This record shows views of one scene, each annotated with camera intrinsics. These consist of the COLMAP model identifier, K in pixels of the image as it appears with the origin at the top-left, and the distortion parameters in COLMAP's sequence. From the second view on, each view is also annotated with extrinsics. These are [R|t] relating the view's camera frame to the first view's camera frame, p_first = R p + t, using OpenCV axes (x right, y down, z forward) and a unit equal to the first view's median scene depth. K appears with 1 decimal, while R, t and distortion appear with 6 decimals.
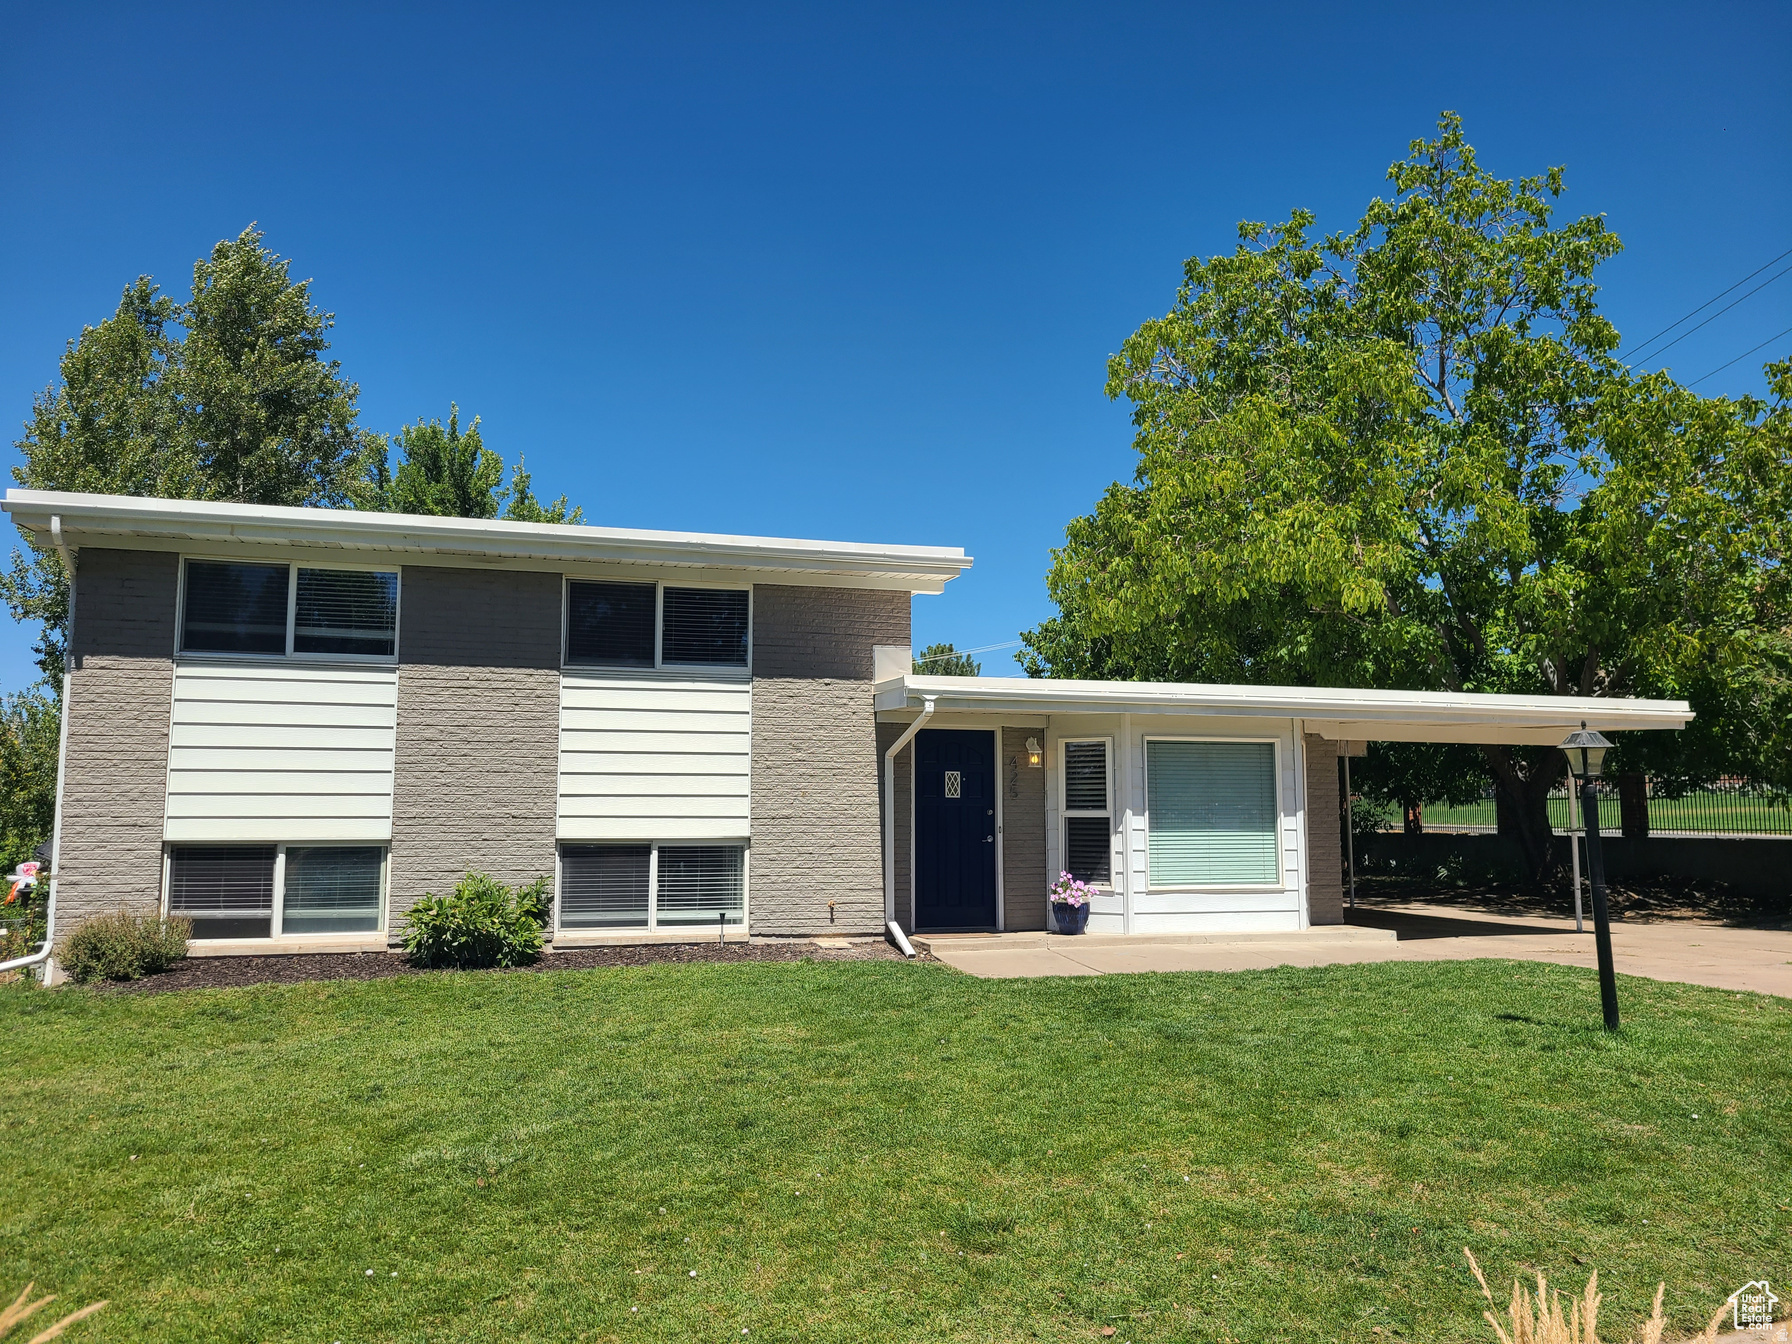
lens RADIAL K [[1342.0, 0, 893.6], [0, 1342.0, 668.5], [0, 0, 1]] dist [0.048728, -0.032352]
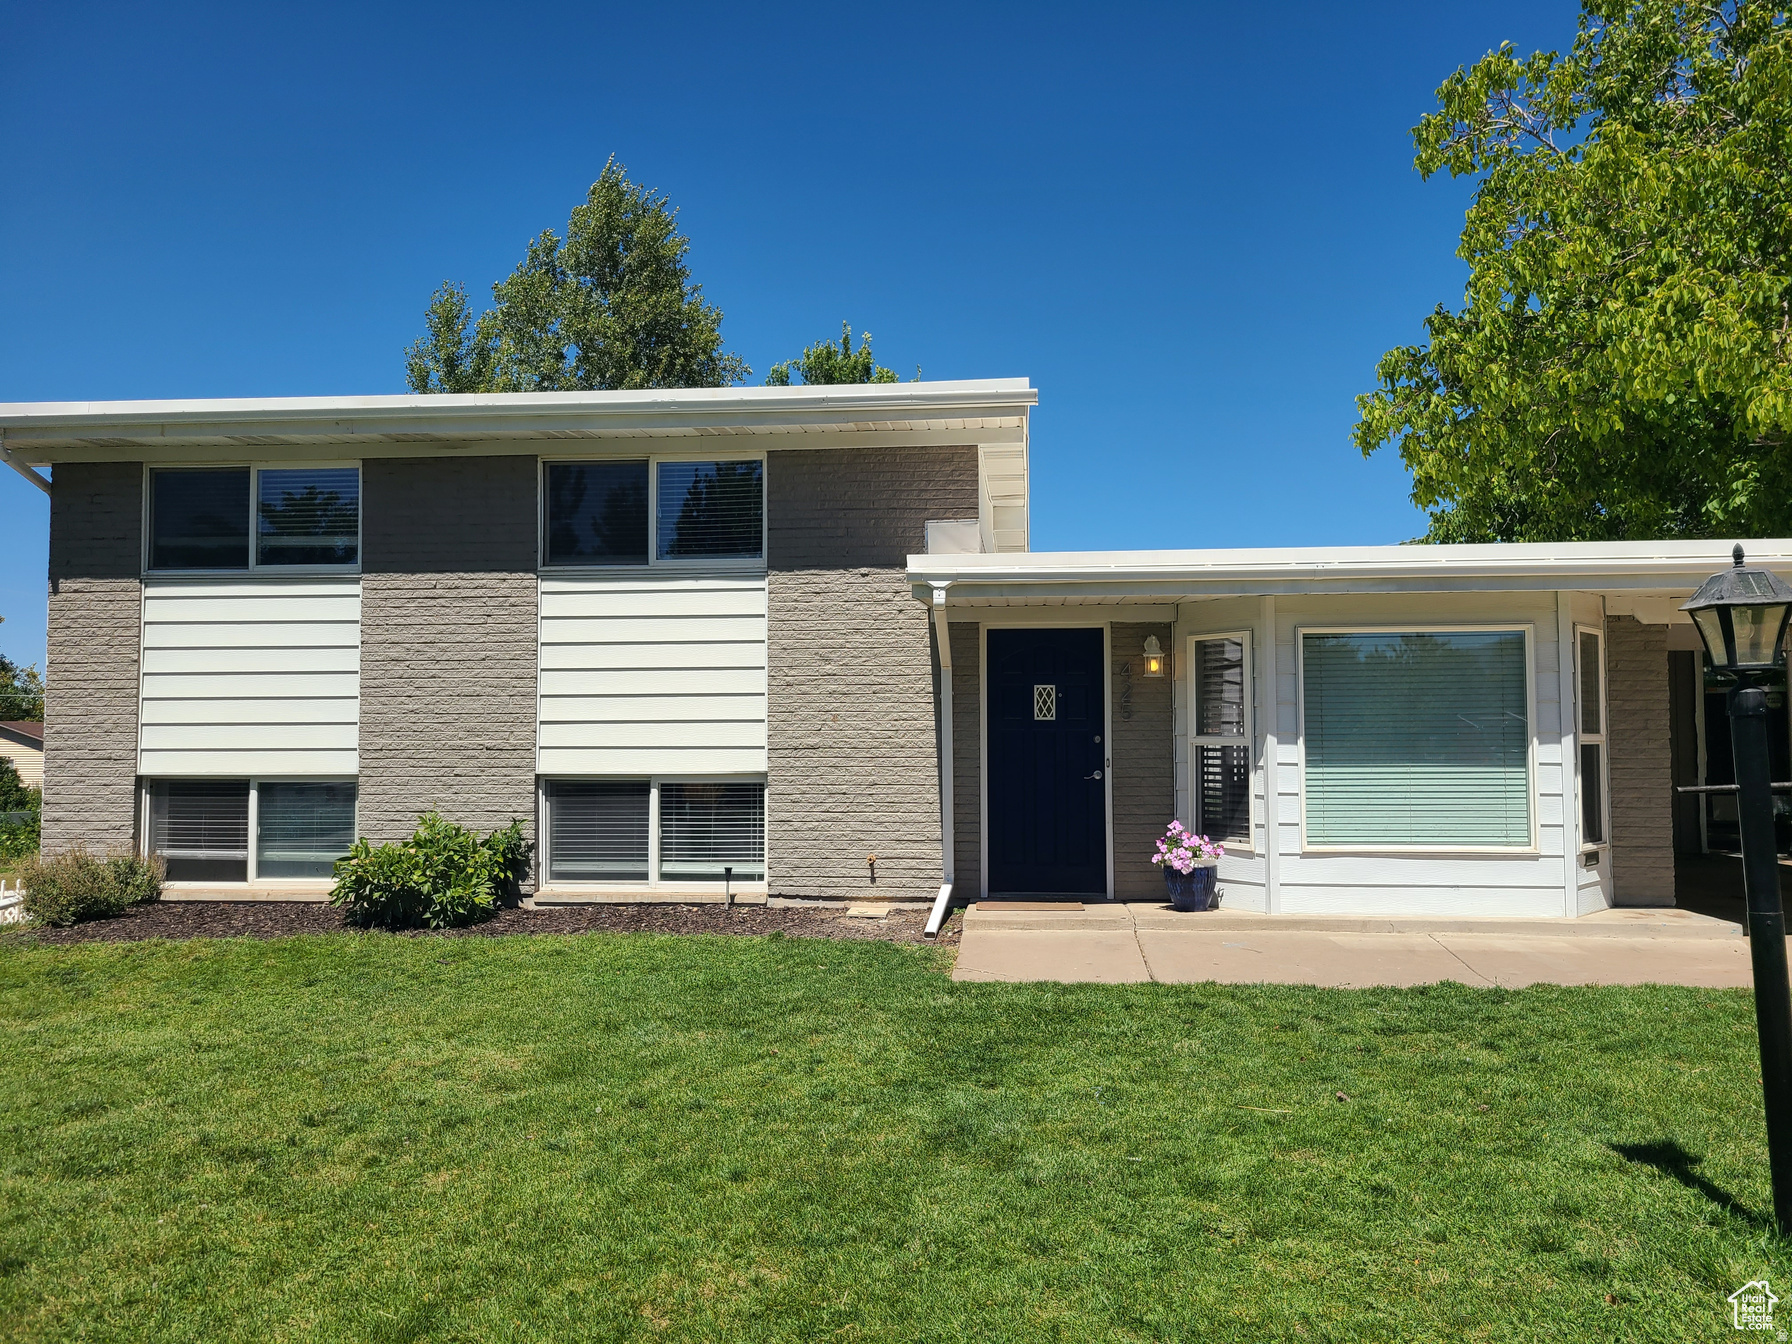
lens RADIAL K [[1342.0, 0, 895.7], [0, 1342.0, 675.6], [0, 0, 1]] dist [0.048728, -0.032352]
pose [[0.930514, -0.021551, -0.365623, 0.253660], [0.045986, 0.997242, 0.058253, 0.025779], [0.363359, -0.071018, 0.928938, 0.295879]]
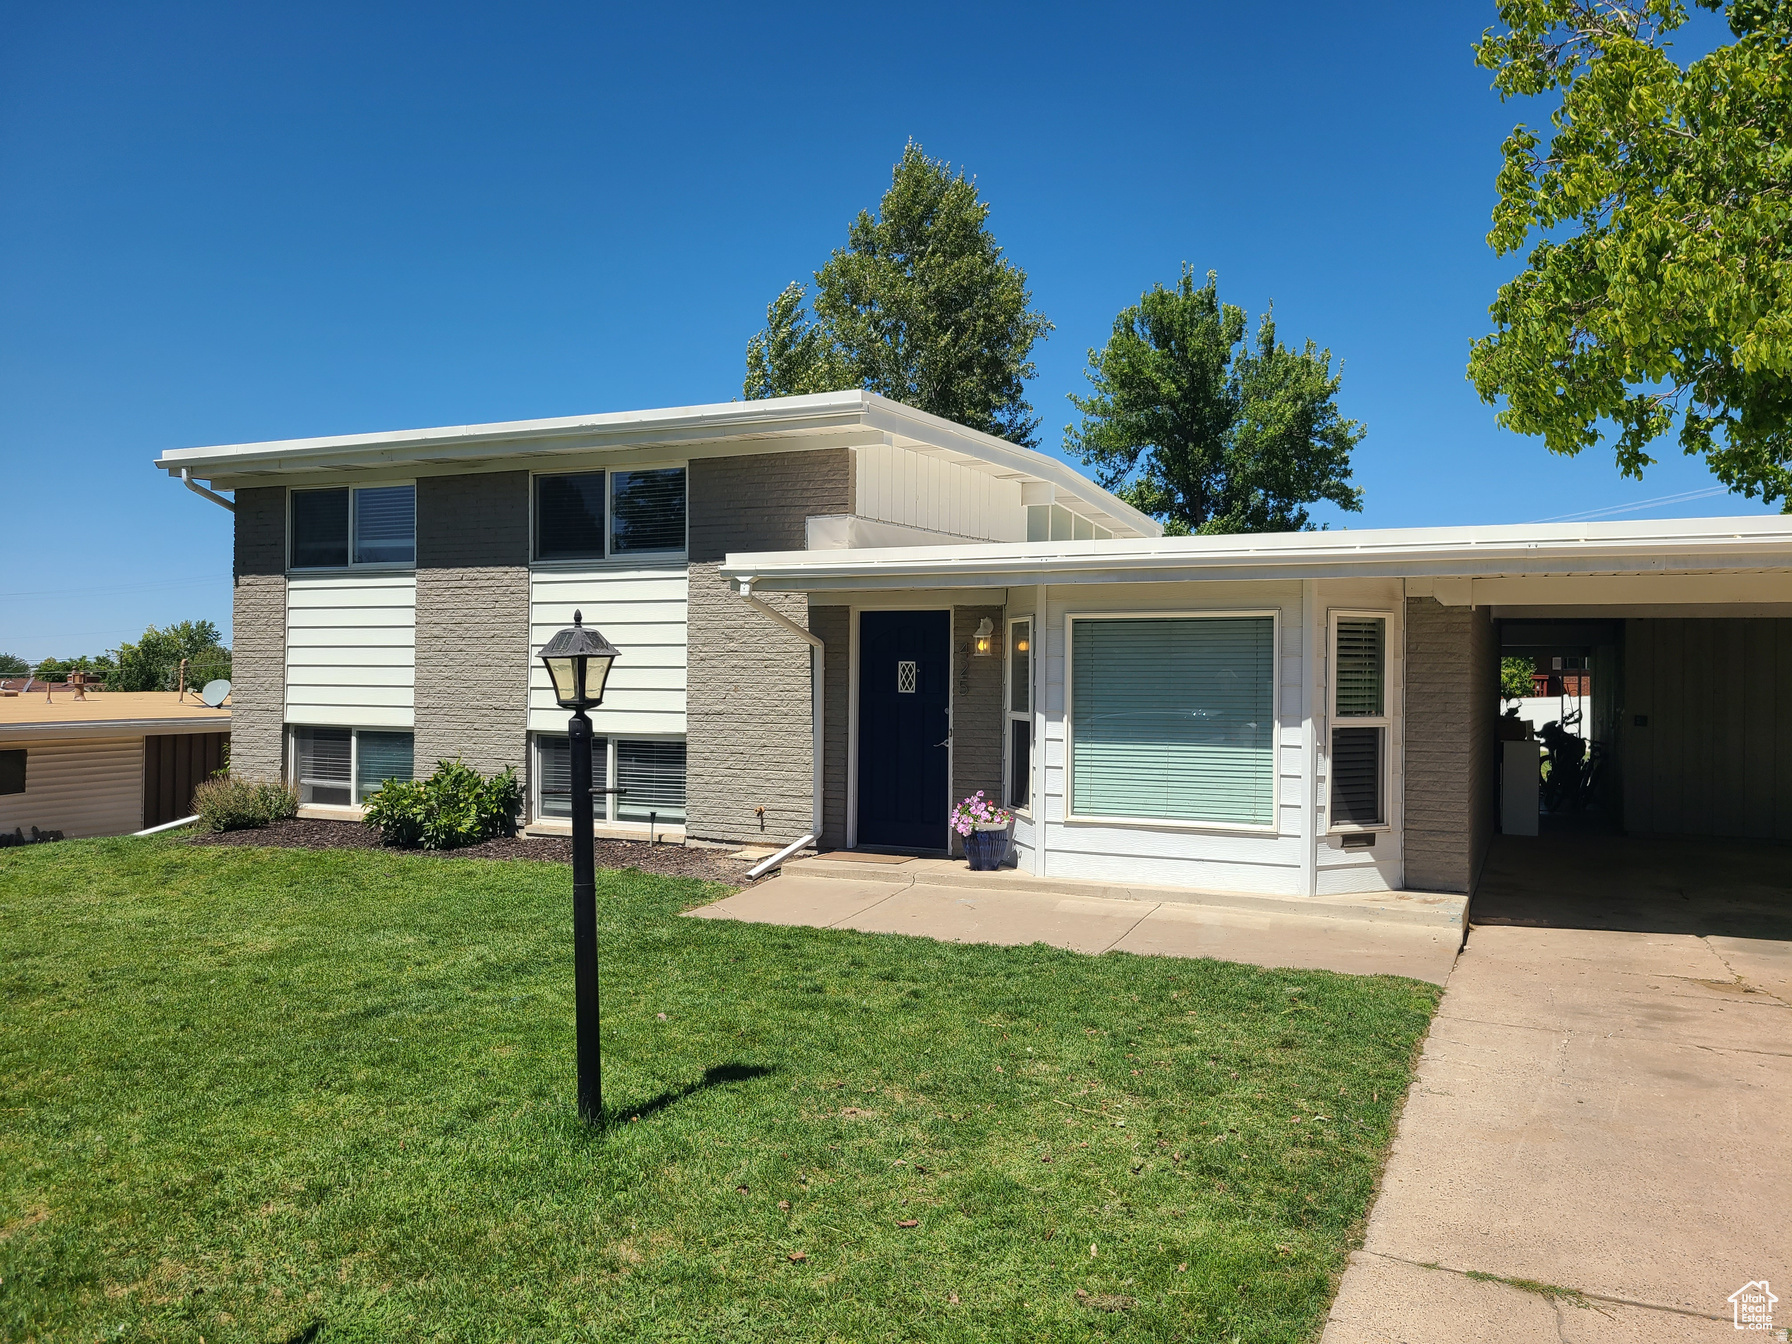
lens RADIAL K [[1342.0, 0, 899.2], [0, 1342.0, 669.3], [0, 0, 1]] dist [0.048728, -0.032352]
pose [[0.754811, 0.001125, -0.655941, 0.617740], [0.067932, 0.994487, 0.079877, 0.016076], [0.652415, -0.104851, 0.750574, 0.397813]]
